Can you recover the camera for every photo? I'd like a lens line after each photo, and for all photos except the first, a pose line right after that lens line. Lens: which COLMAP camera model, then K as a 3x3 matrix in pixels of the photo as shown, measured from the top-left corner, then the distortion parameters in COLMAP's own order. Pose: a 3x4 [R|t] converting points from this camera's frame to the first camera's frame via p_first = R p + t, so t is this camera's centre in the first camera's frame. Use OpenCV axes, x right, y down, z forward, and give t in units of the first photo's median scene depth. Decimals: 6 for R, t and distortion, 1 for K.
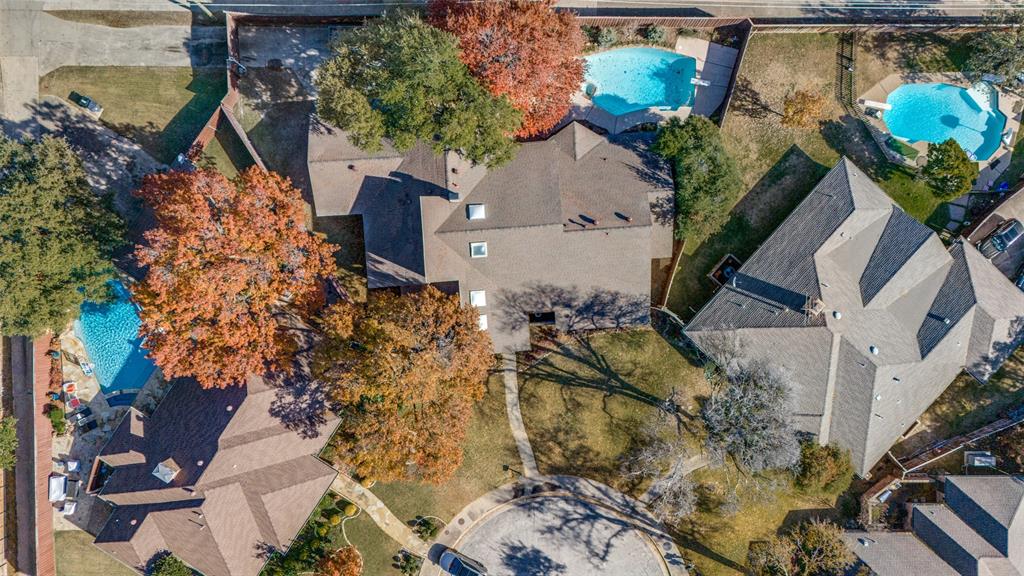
lens RADIAL K [[734.6, 0, 521.6], [0, 734.6, 290.5], [0, 0, 1]] dist [0.005883, -0.003697]
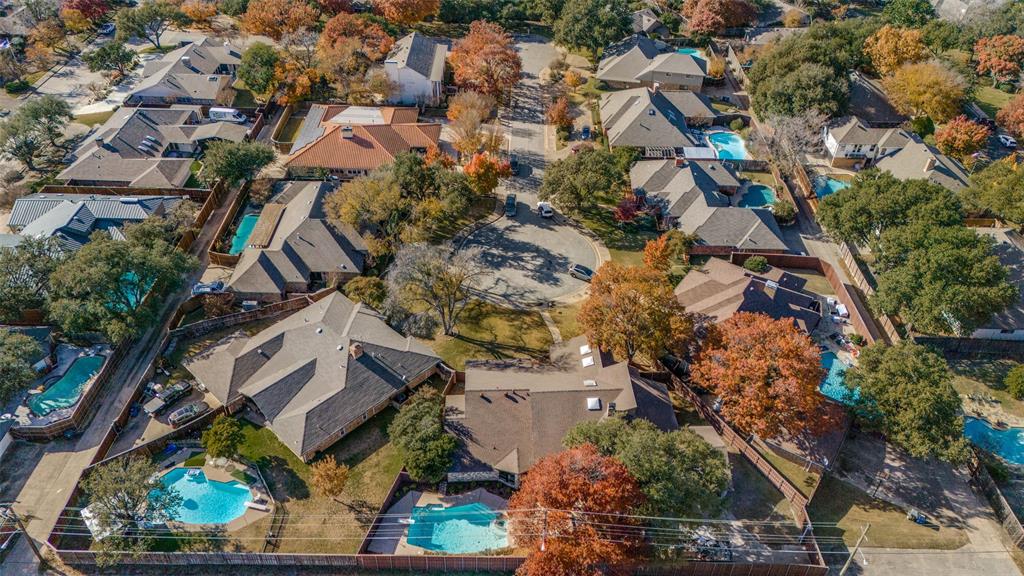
lens RADIAL K [[734.6, 0, 516.5], [0, 734.6, 287.5], [0, 0, 1]] dist [0.005883, -0.003697]
pose [[-0.999139, -0.037483, -0.017757, 0.101815], [0.010418, -0.641191, 0.767311, -0.907538], [-0.040147, 0.766466, 0.641029, -0.030100]]
